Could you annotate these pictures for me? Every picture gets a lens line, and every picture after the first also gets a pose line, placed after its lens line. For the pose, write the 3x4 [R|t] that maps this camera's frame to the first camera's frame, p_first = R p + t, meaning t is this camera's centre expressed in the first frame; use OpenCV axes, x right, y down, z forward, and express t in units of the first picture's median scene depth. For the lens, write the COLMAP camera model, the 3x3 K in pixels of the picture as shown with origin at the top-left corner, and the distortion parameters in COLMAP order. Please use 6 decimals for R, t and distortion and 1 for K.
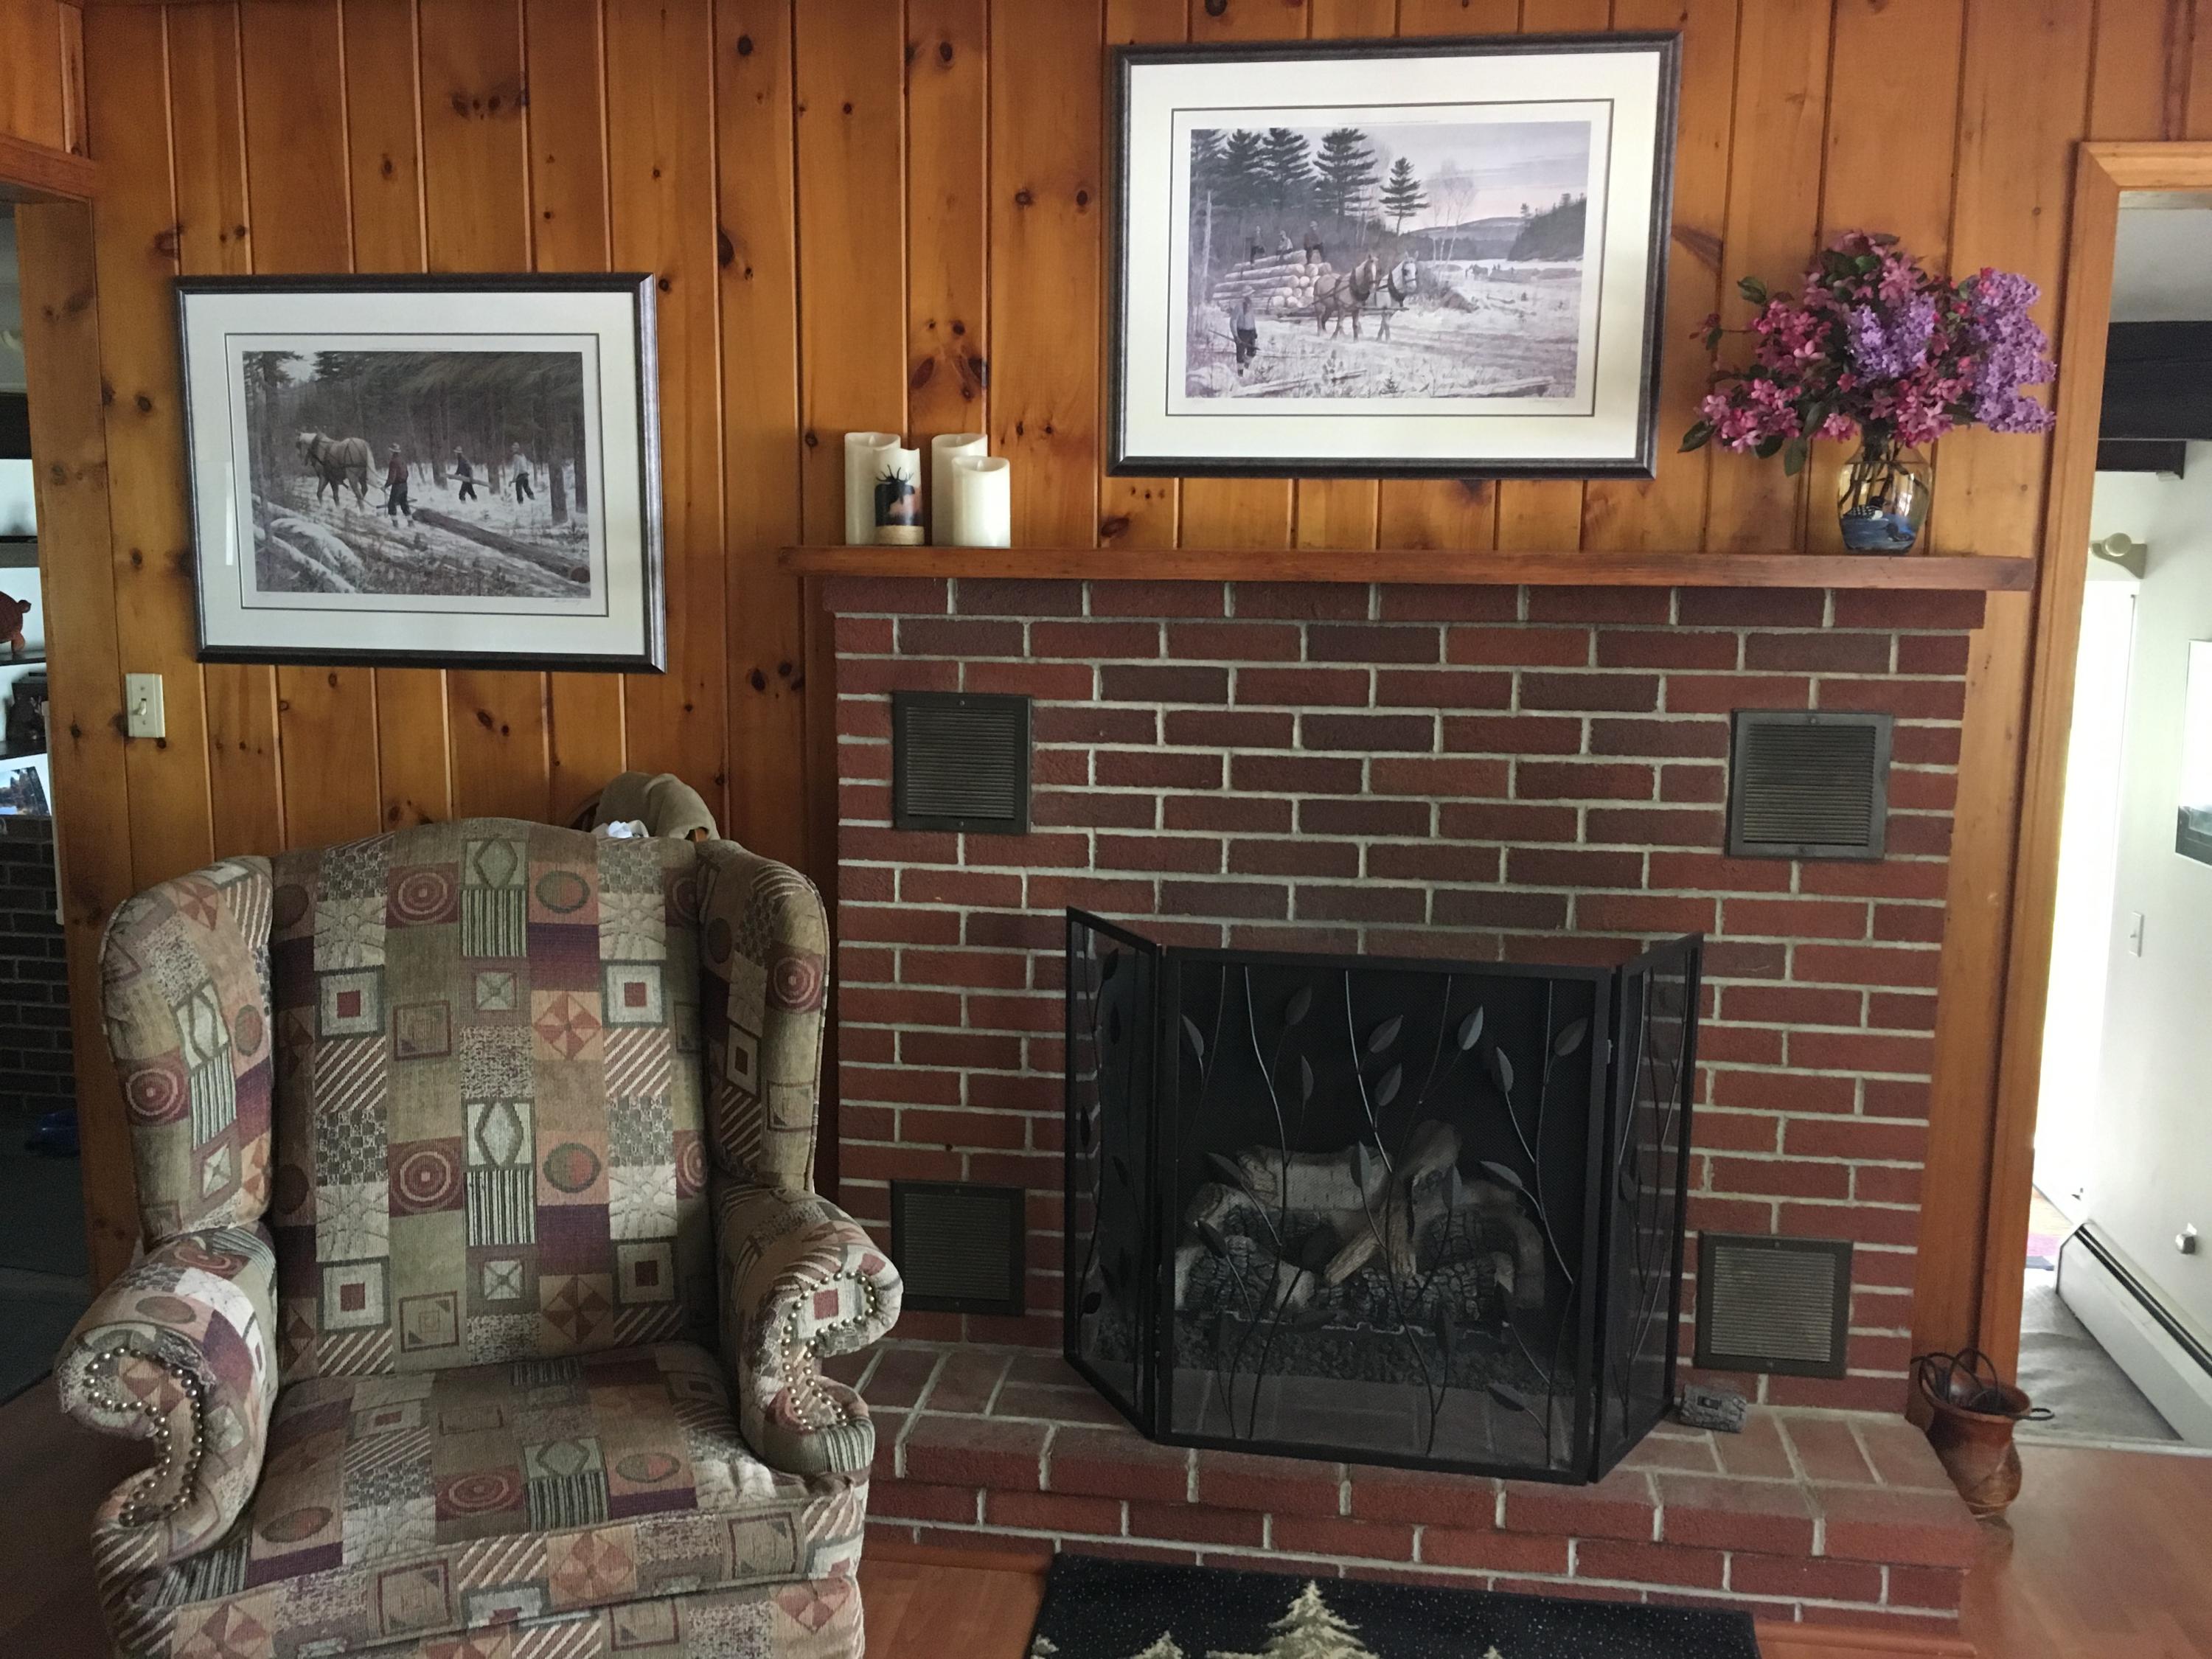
lens RADIAL K [[1898.6, 0, 1106.0], [0, 1898.6, 829.5], [0, 0, 1]] dist [0.177689, -0.264976]
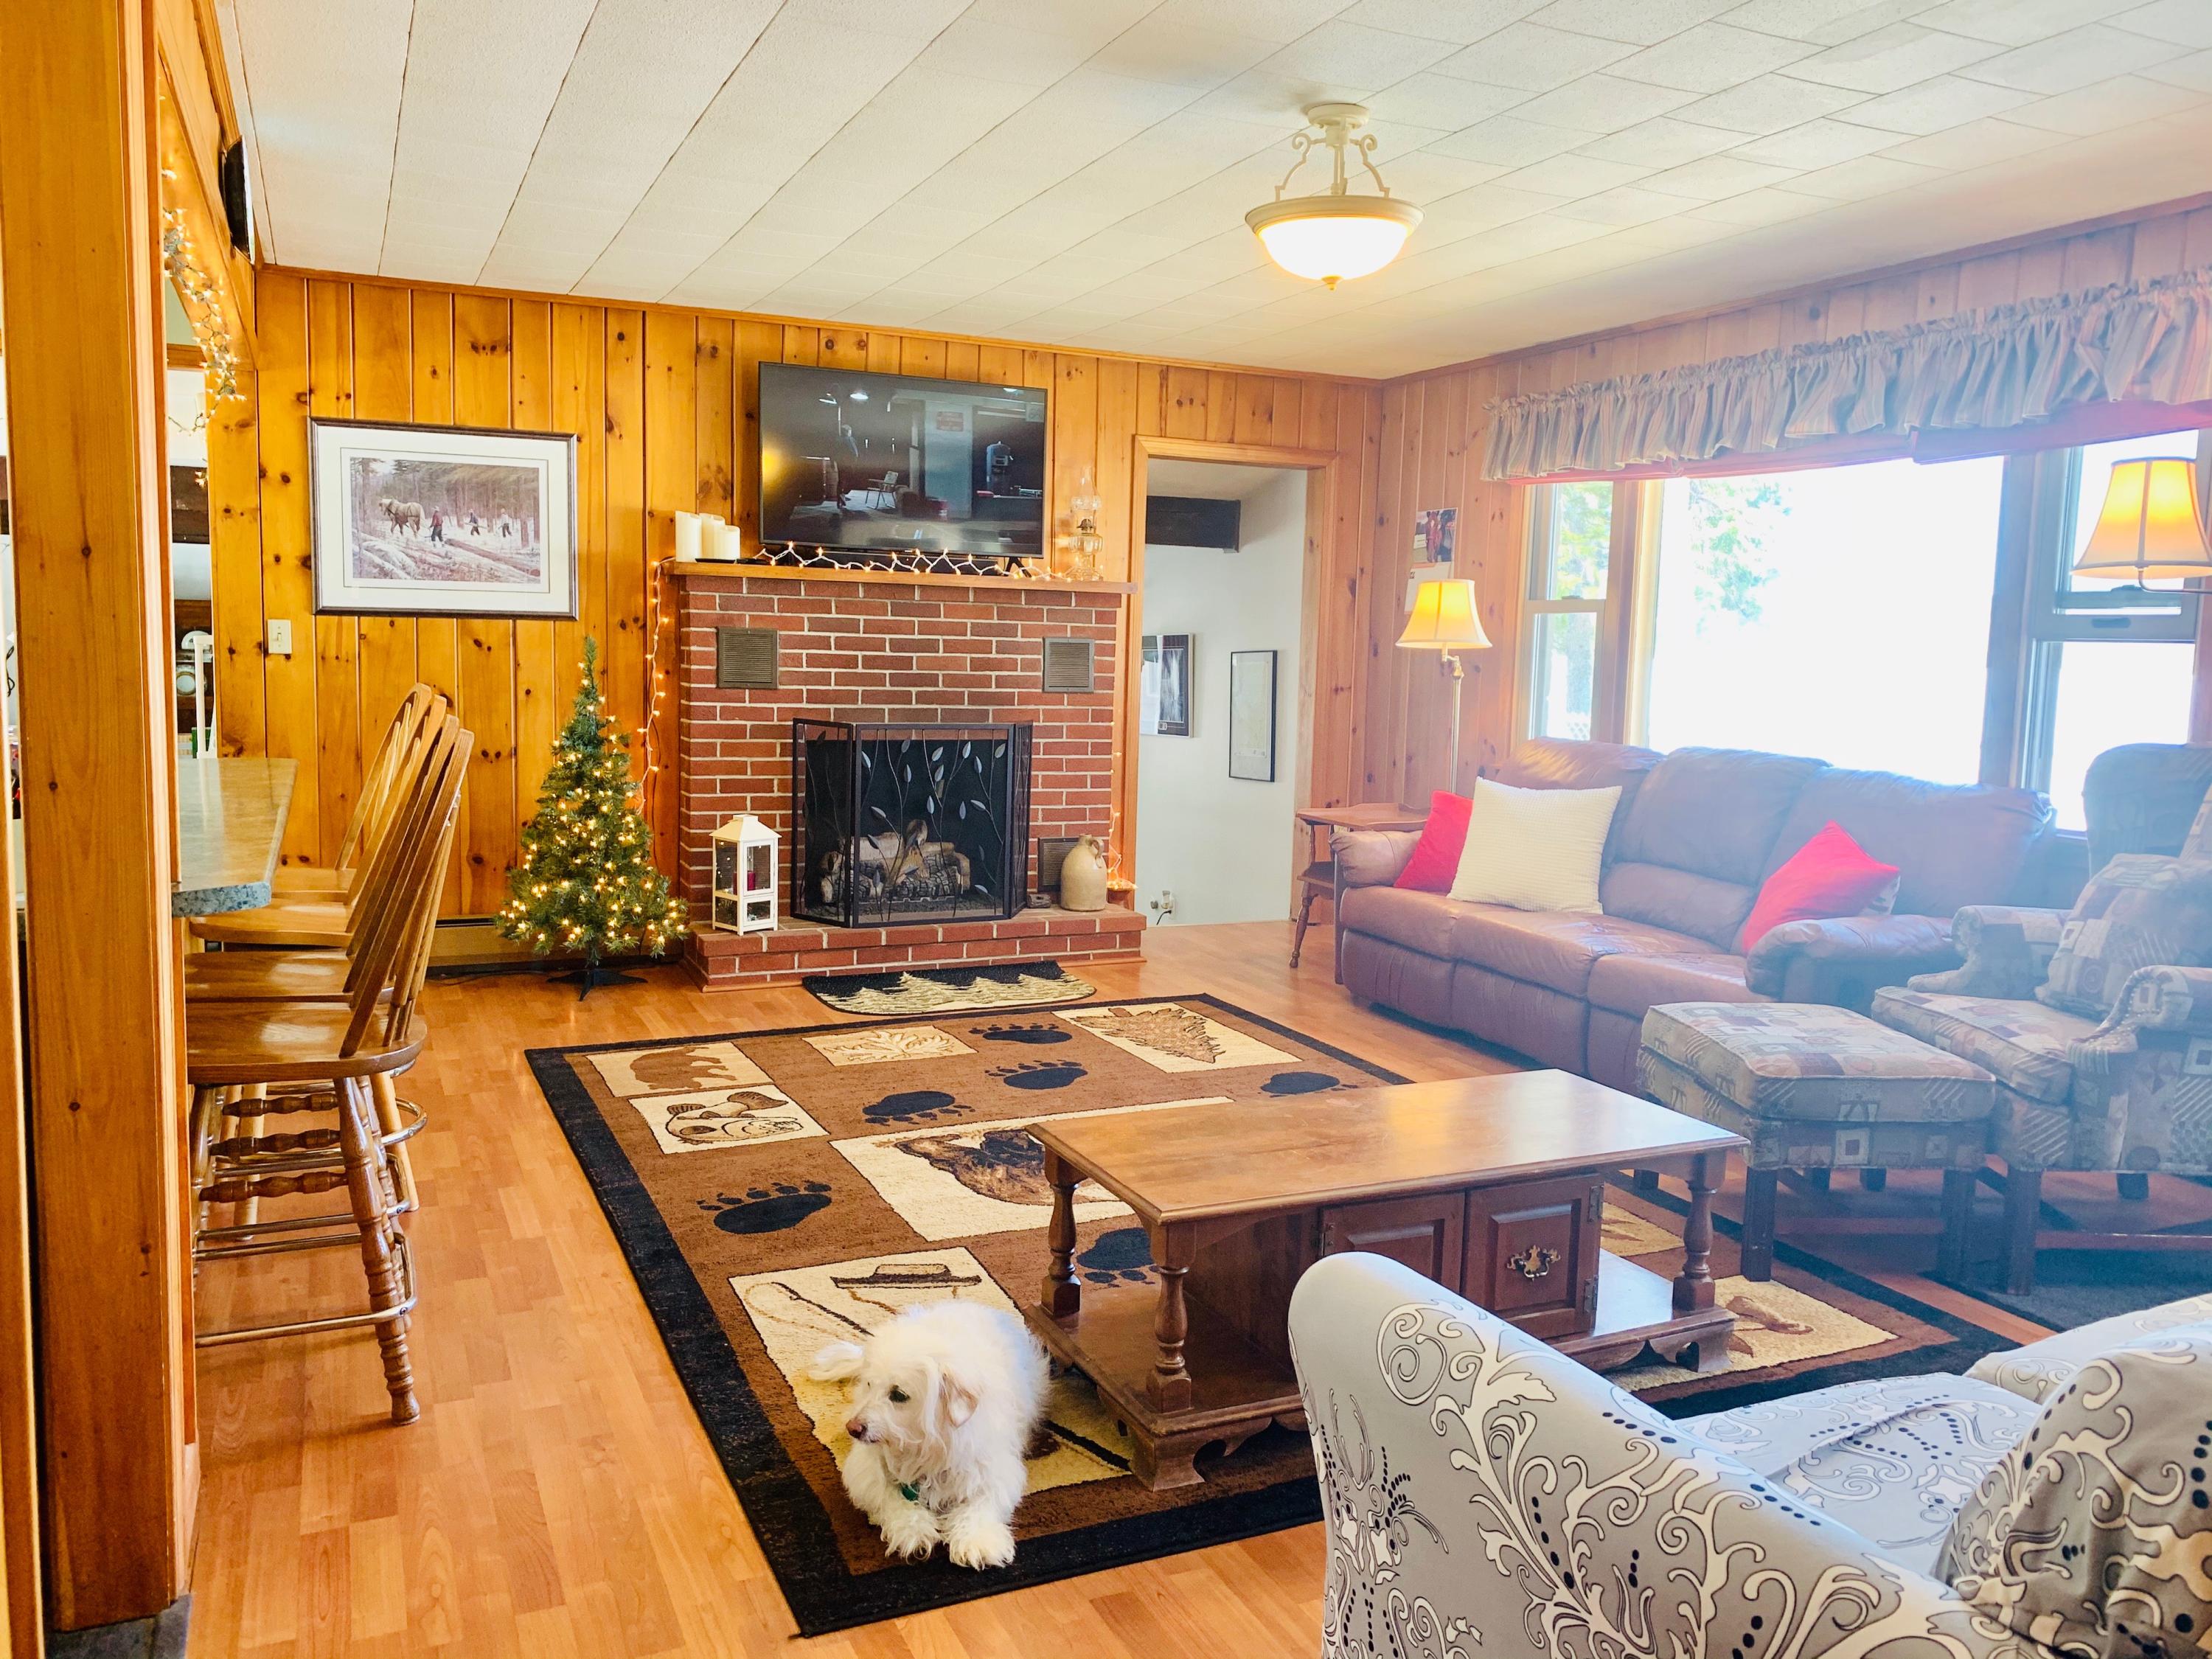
lens RADIAL K [[1686.4, 0, 1102.9], [0, 1686.4, 795.9], [0, 0, 1]] dist [0.165265, -0.363262]
pose [[0.836738, -0.040266, 0.546122, -0.838077], [0.063466, 0.997703, -0.023679, 0.204799], [-0.543914, 0.054473, 0.837371, -0.932988]]
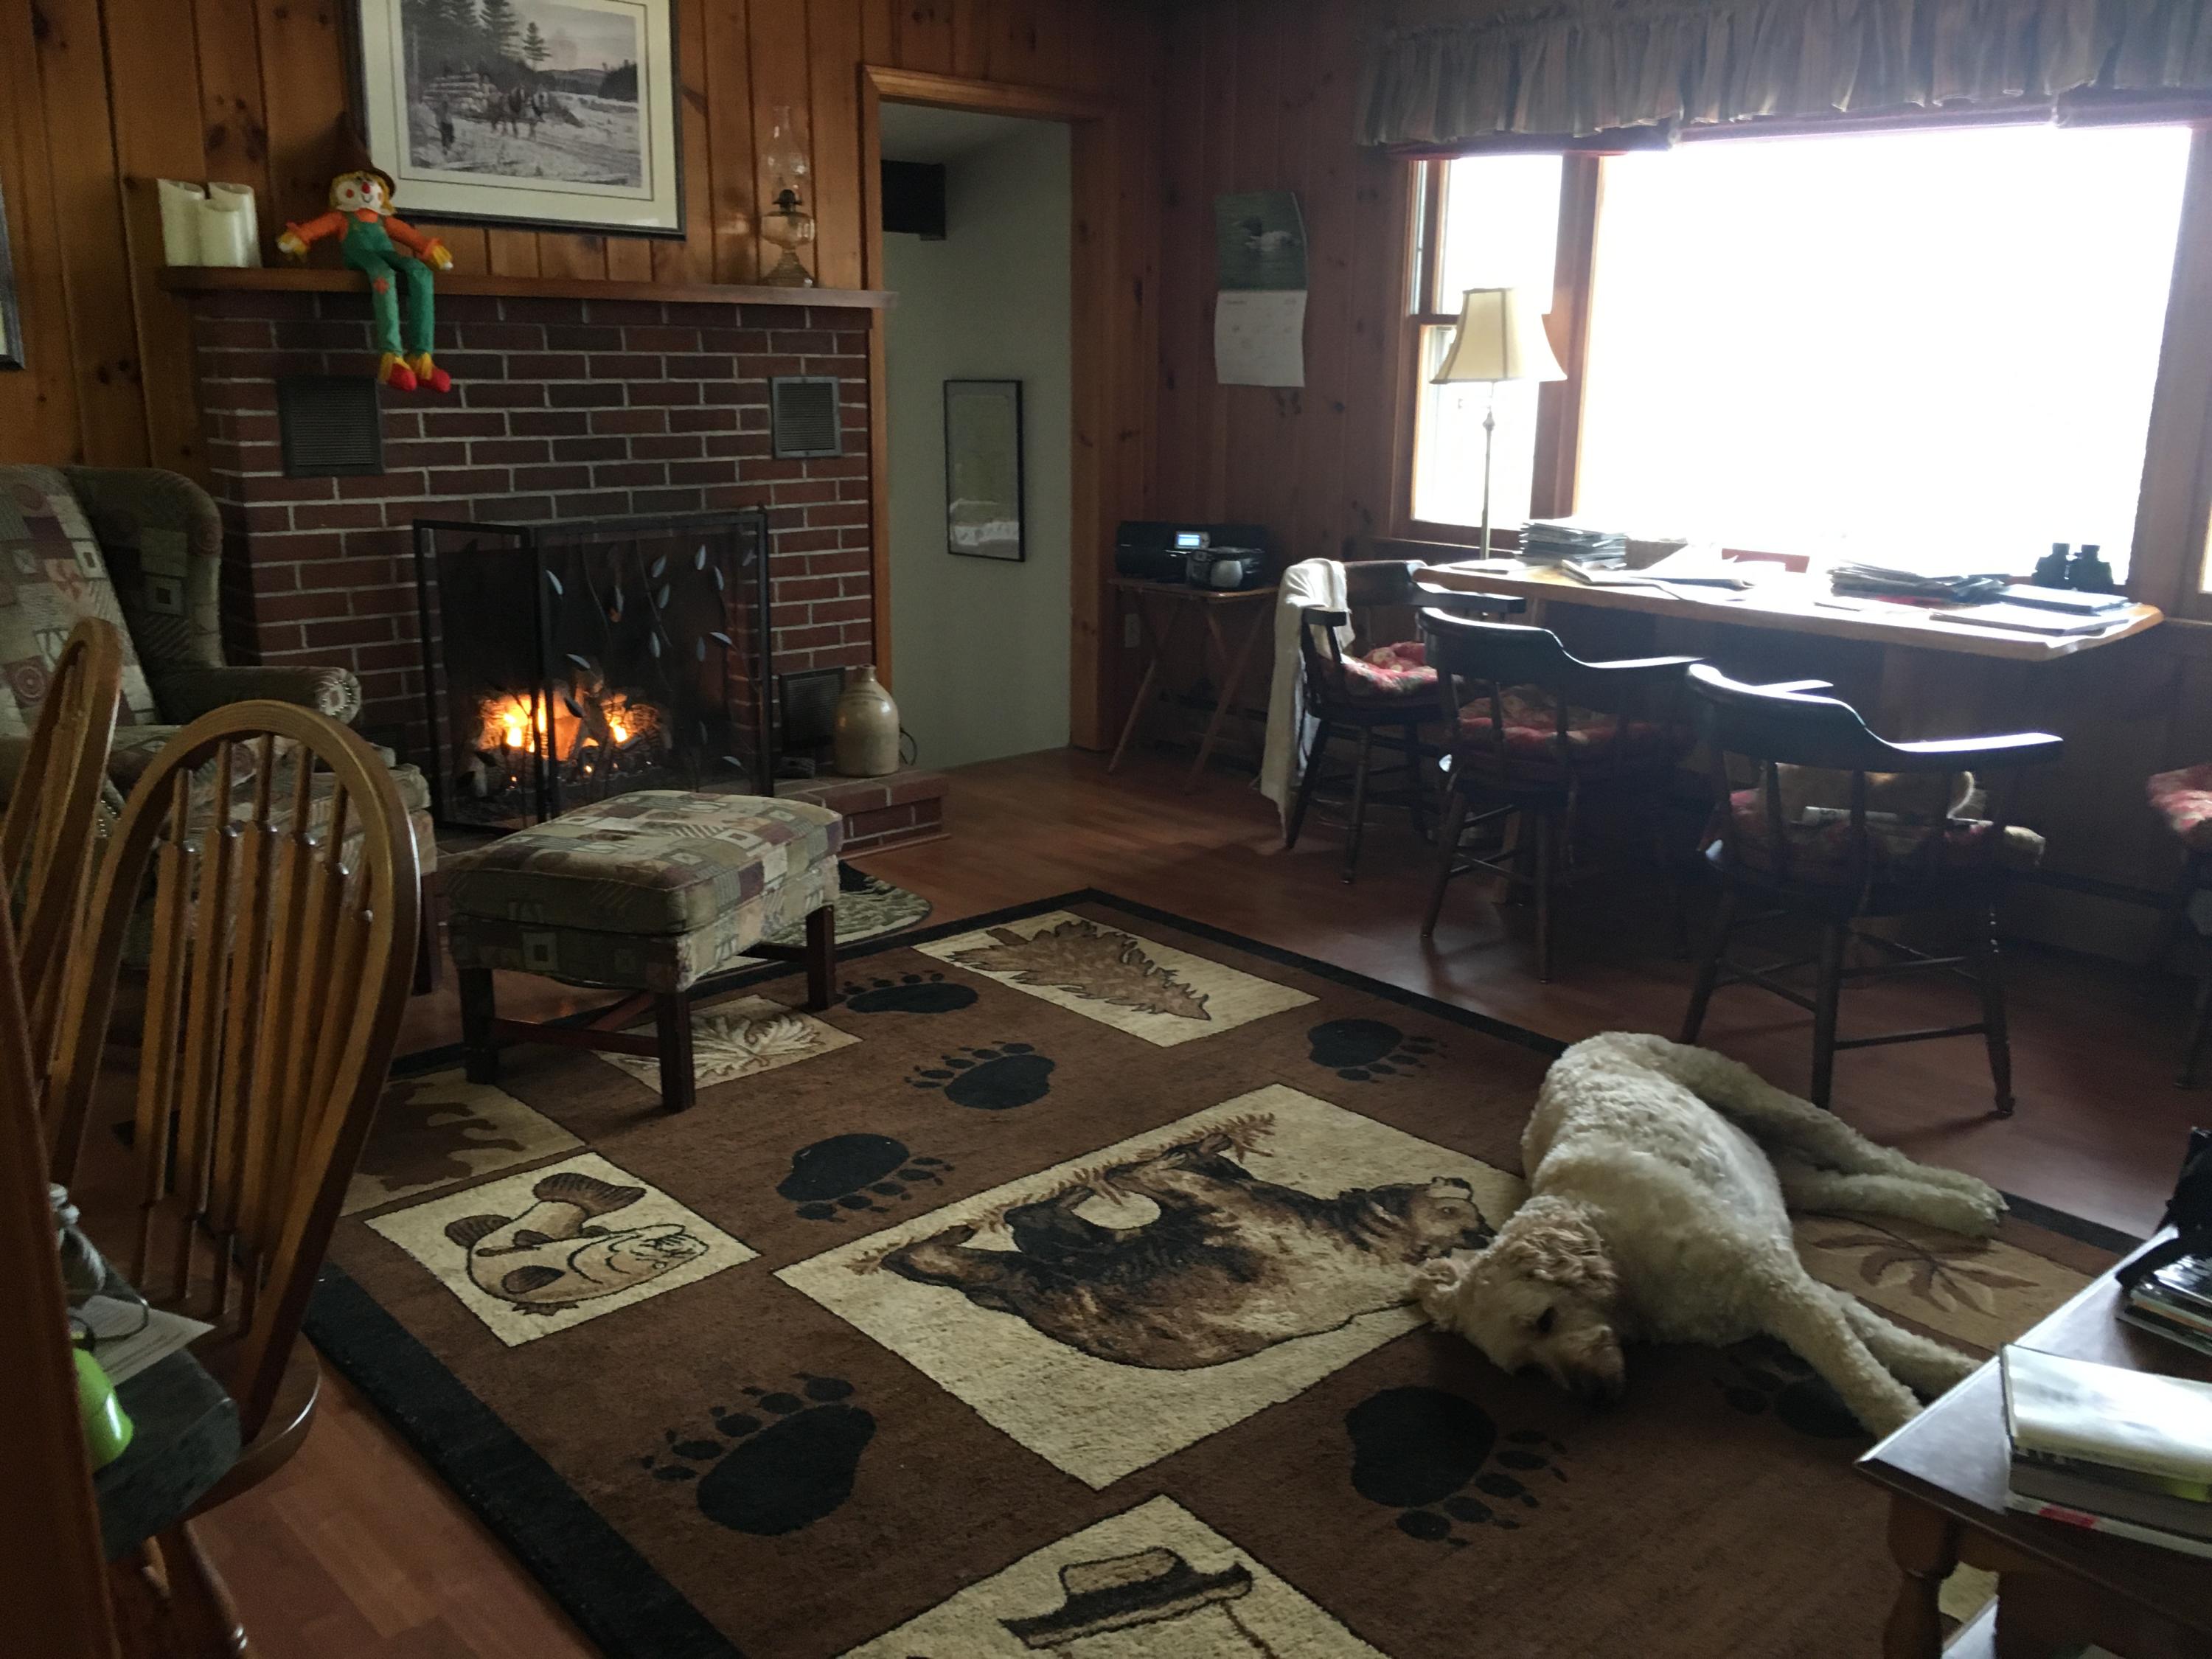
lens RADIAL K [[1815.6, 0, 1112.6], [0, 1815.6, 880.0], [0, 0, 1]] dist [0.037490, 0.000738]
pose [[0.628920, -0.225236, 0.744129, -0.807521], [0.108380, 0.973170, 0.202963, 0.081657], [-0.769879, -0.046999, 0.636457, -0.348631]]
